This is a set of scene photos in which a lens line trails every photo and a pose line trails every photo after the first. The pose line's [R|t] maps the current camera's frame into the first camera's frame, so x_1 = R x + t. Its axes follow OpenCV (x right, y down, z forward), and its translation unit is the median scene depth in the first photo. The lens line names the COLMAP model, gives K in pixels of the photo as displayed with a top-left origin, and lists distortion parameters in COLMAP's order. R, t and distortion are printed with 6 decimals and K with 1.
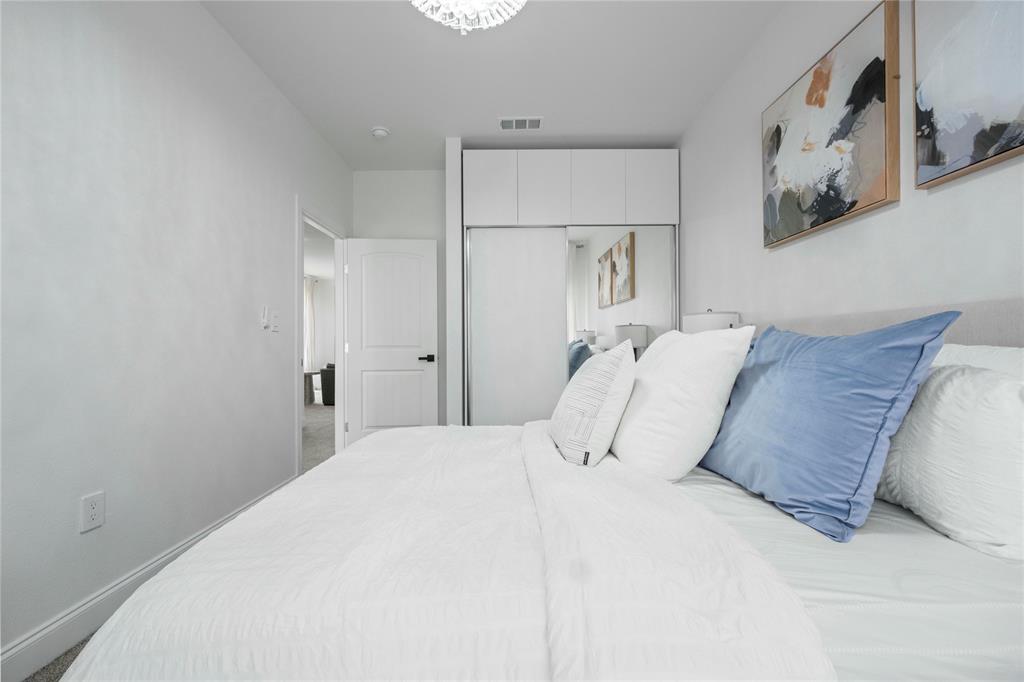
lens RADIAL K [[409.7, 0, 508.8], [0, 409.7, 342.2], [0, 0, 1]] dist [-0.007042, -0.000399]
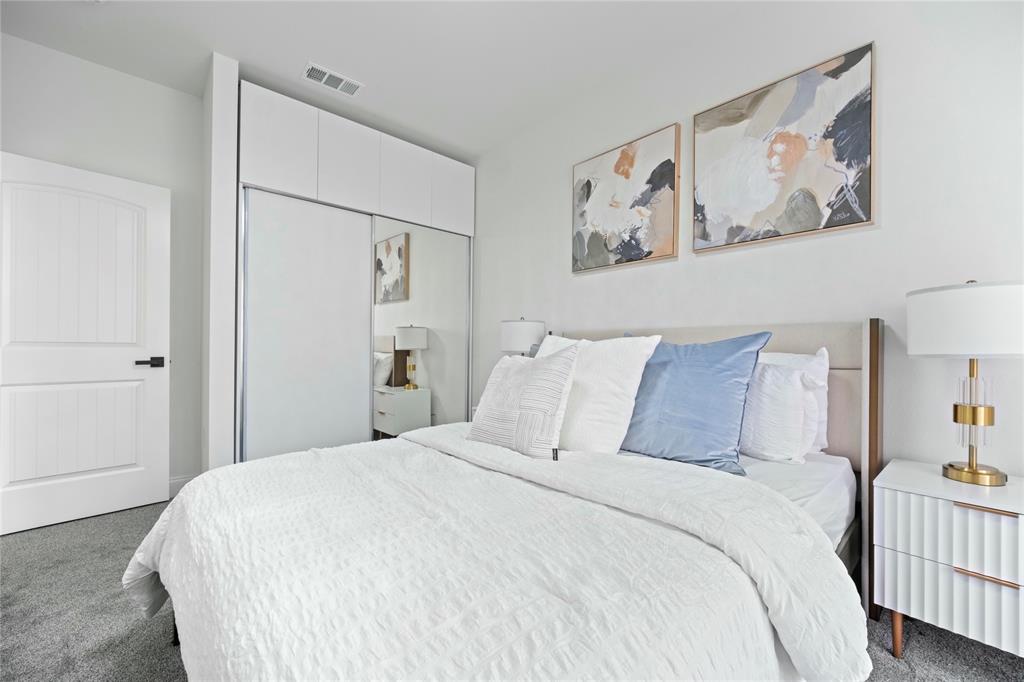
lens RADIAL K [[409.7, 0, 518.1], [0, 409.7, 349.4], [0, 0, 1]] dist [-0.007042, -0.000399]
pose [[0.735898, 0.011040, 0.677002, -0.433280], [-0.019671, 0.999794, 0.005078, 0.005888], [-0.676806, -0.017054, 0.735964, 0.208621]]
